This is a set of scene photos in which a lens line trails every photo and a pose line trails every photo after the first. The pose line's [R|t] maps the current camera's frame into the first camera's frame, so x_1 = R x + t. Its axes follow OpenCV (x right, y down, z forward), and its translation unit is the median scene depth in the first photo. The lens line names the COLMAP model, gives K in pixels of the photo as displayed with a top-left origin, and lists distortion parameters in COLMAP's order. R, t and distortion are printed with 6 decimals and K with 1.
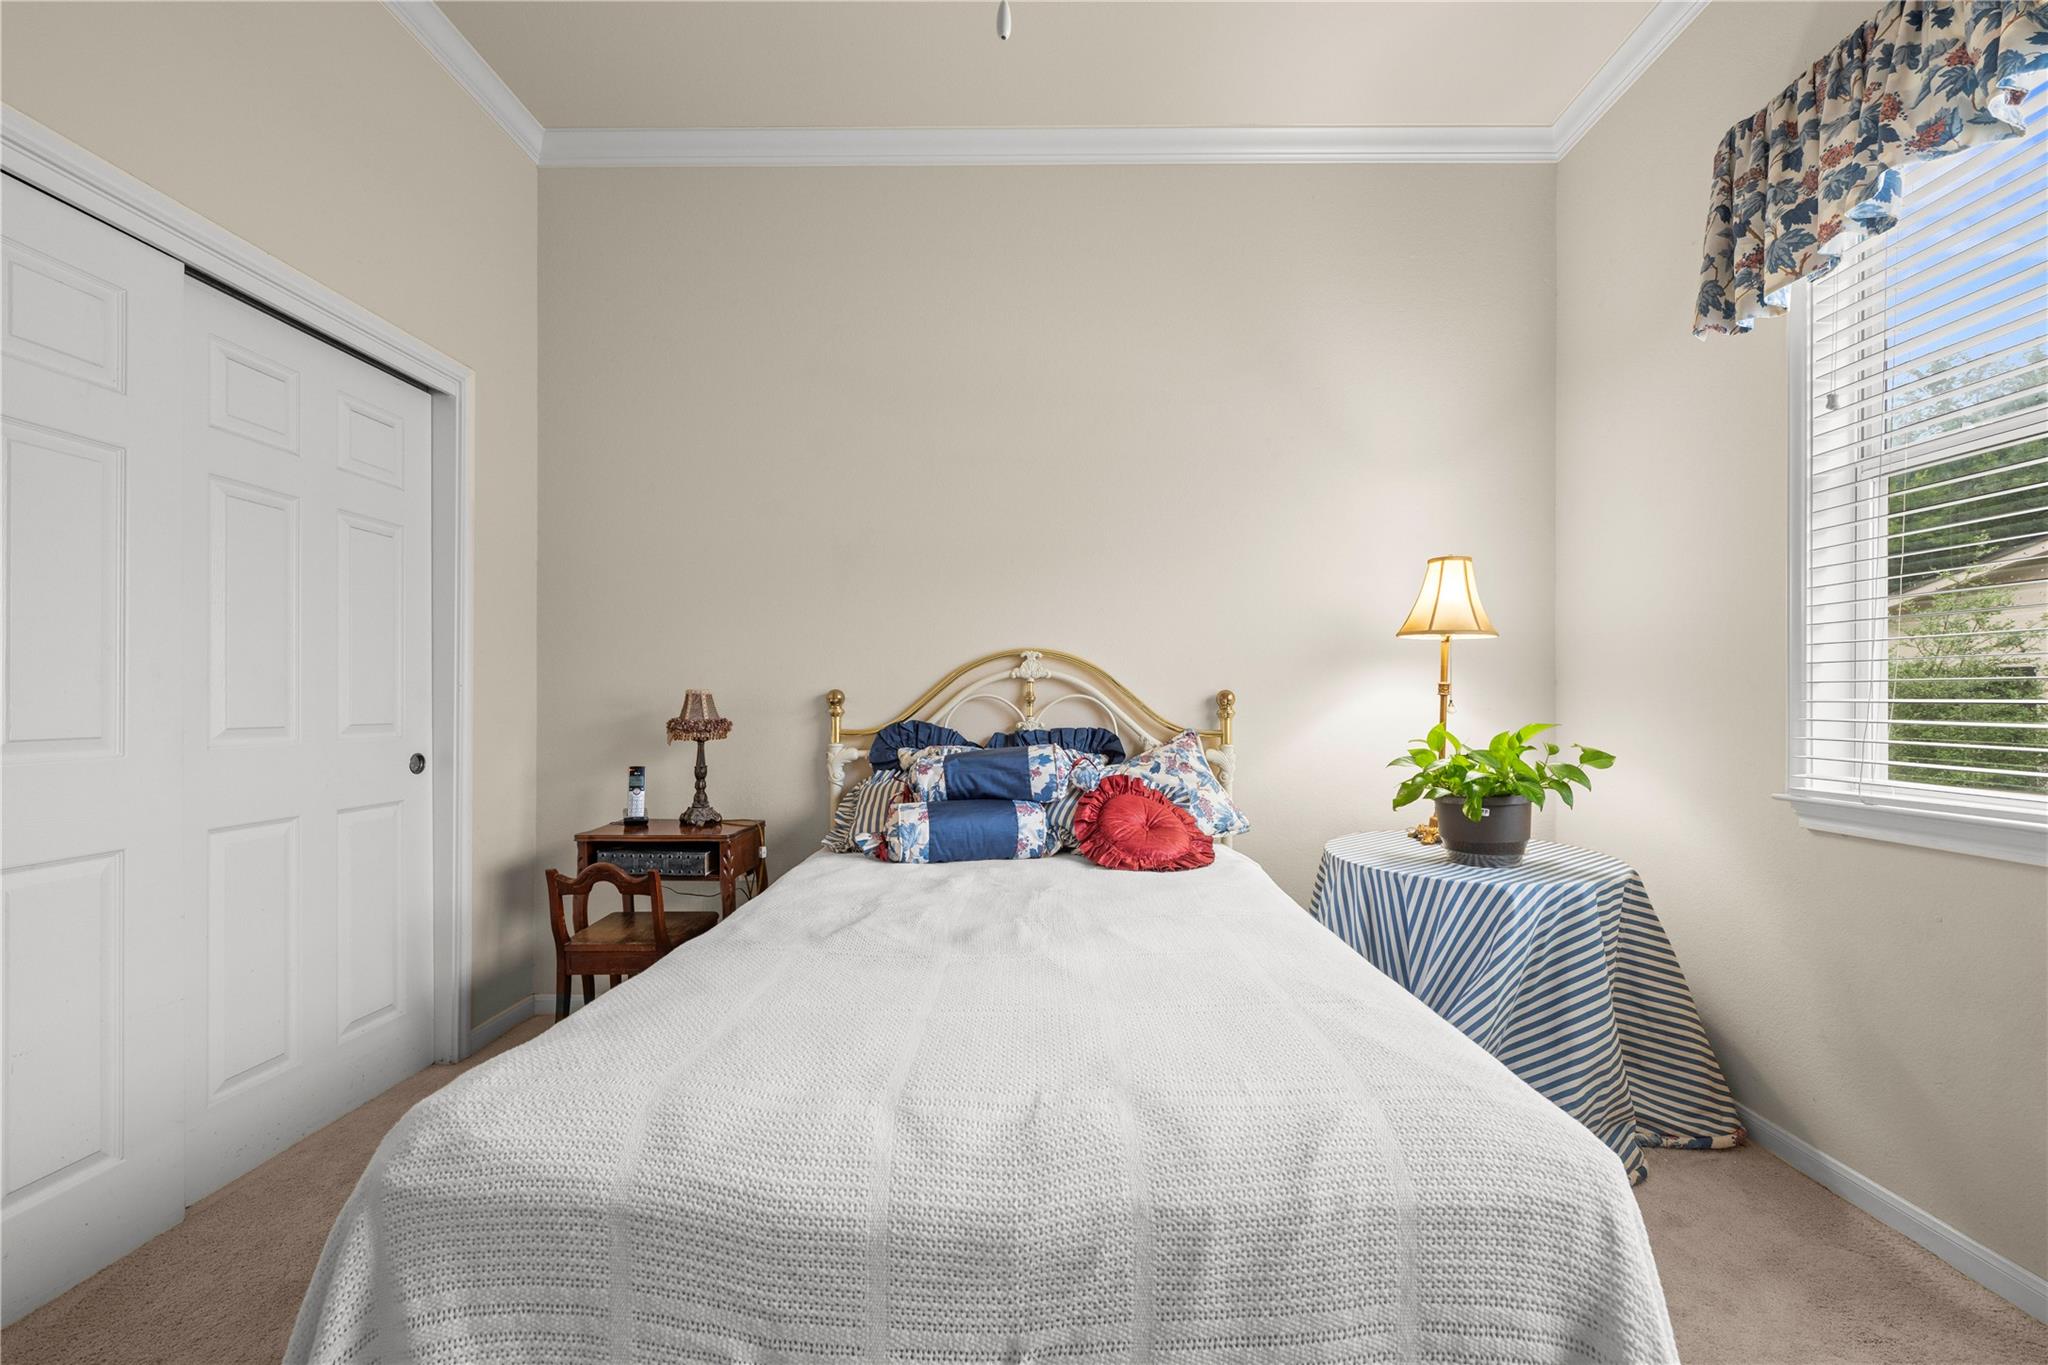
lens RADIAL K [[809.2, 0, 1037.3], [0, 809.2, 693.4], [0, 0, 1]] dist [0.001550, -0.000724]
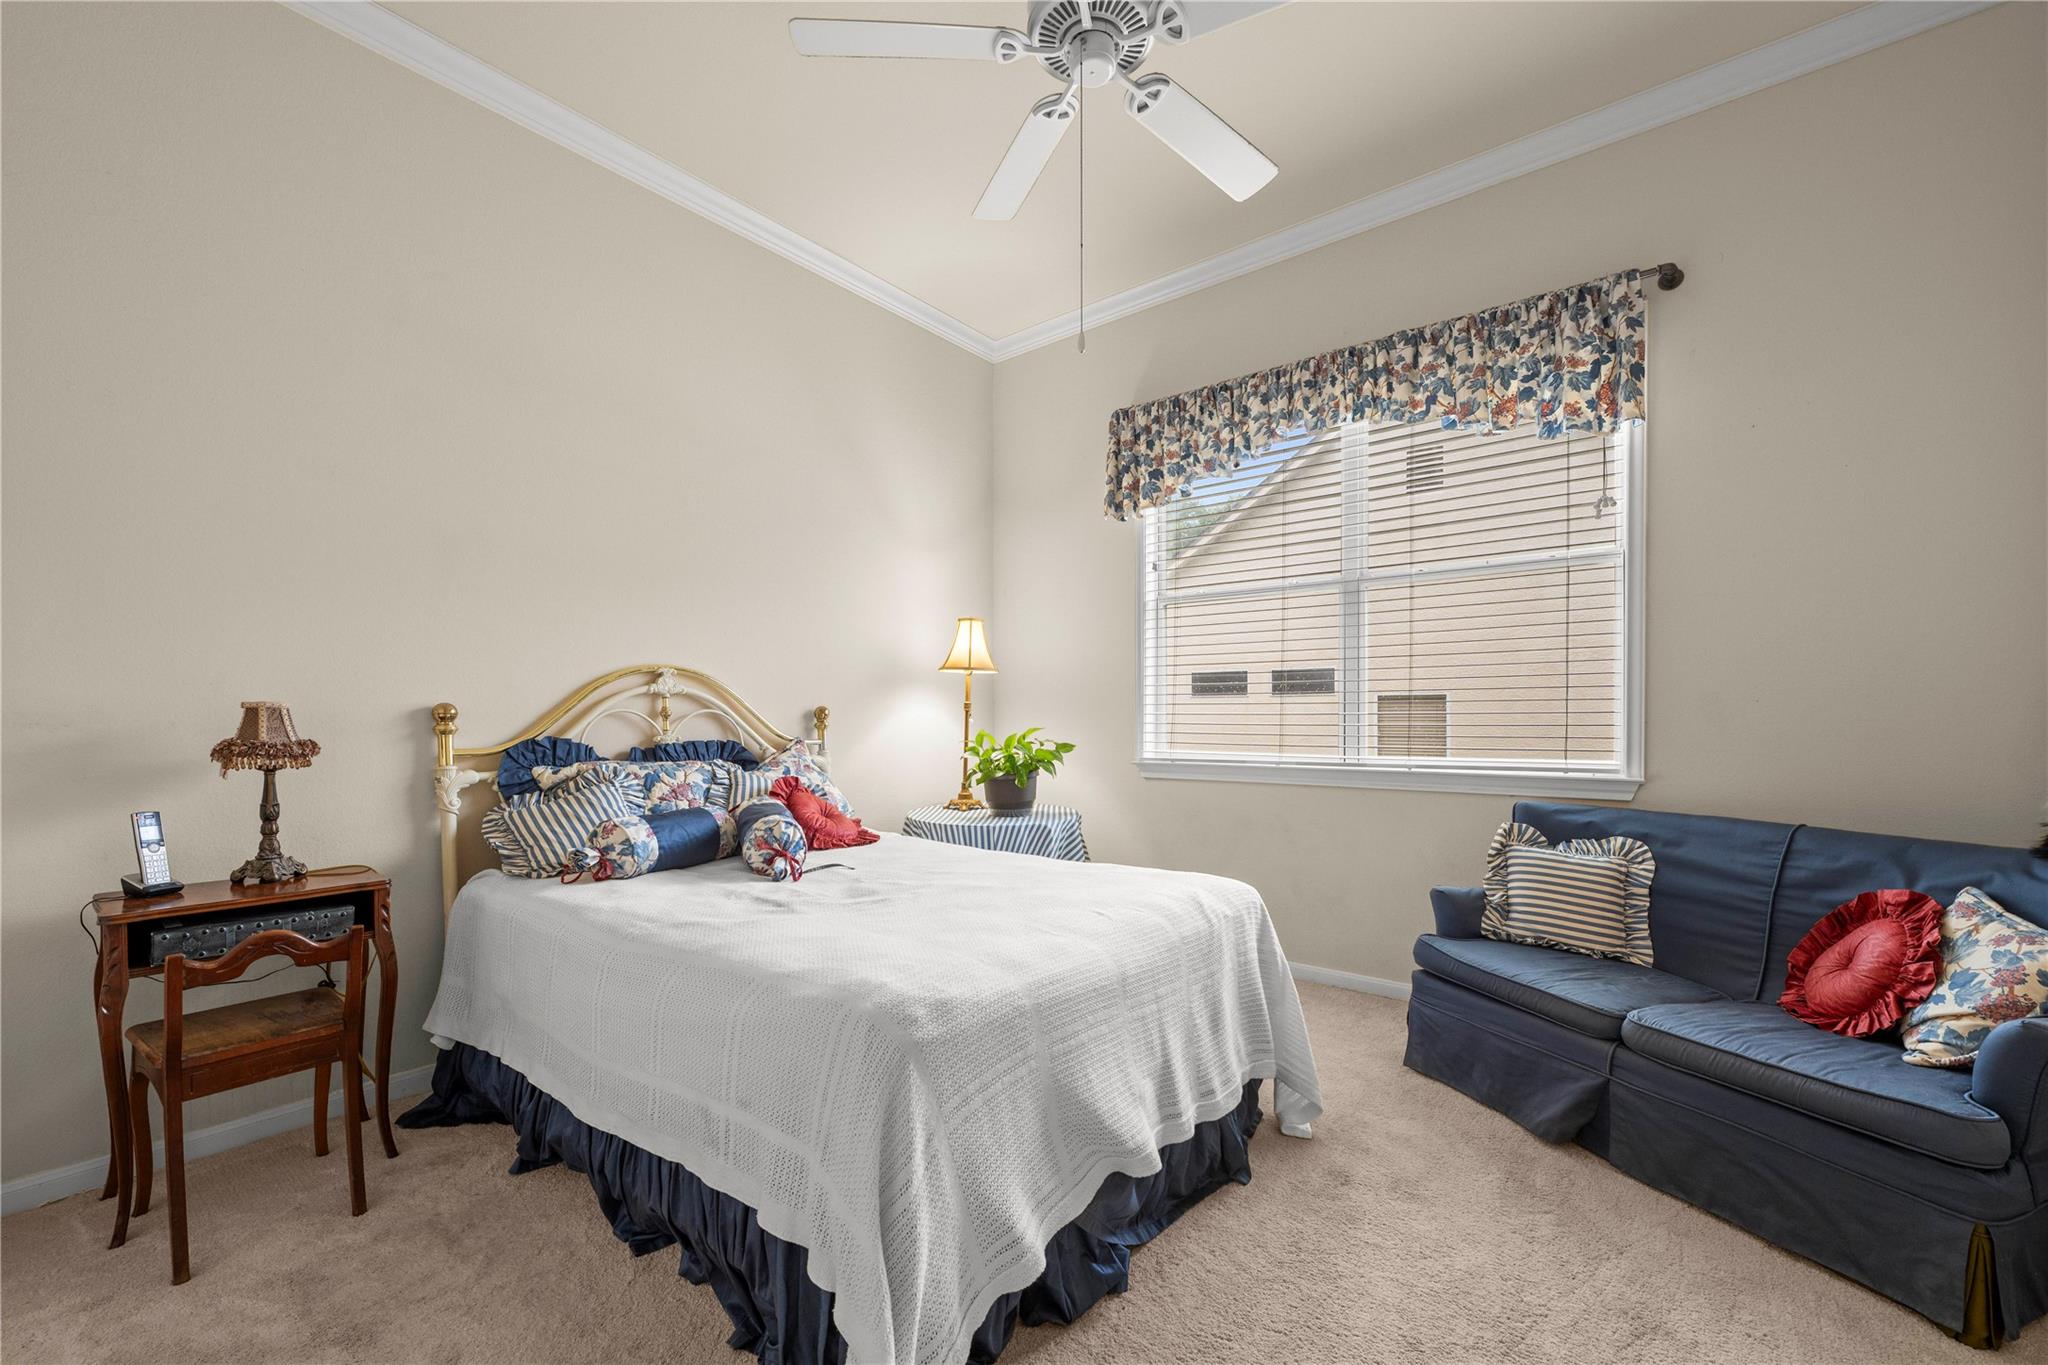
lens RADIAL K [[833.3, 0, 1025.3], [0, 833.3, 721.3], [0, 0, 1]] dist [0.000525, -0.000292]
pose [[0.615578, -0.007533, 0.788040, -0.601639], [-0.001594, 0.999940, 0.010803, 0.004290], [-0.788074, -0.007907, 0.615529, -0.025900]]
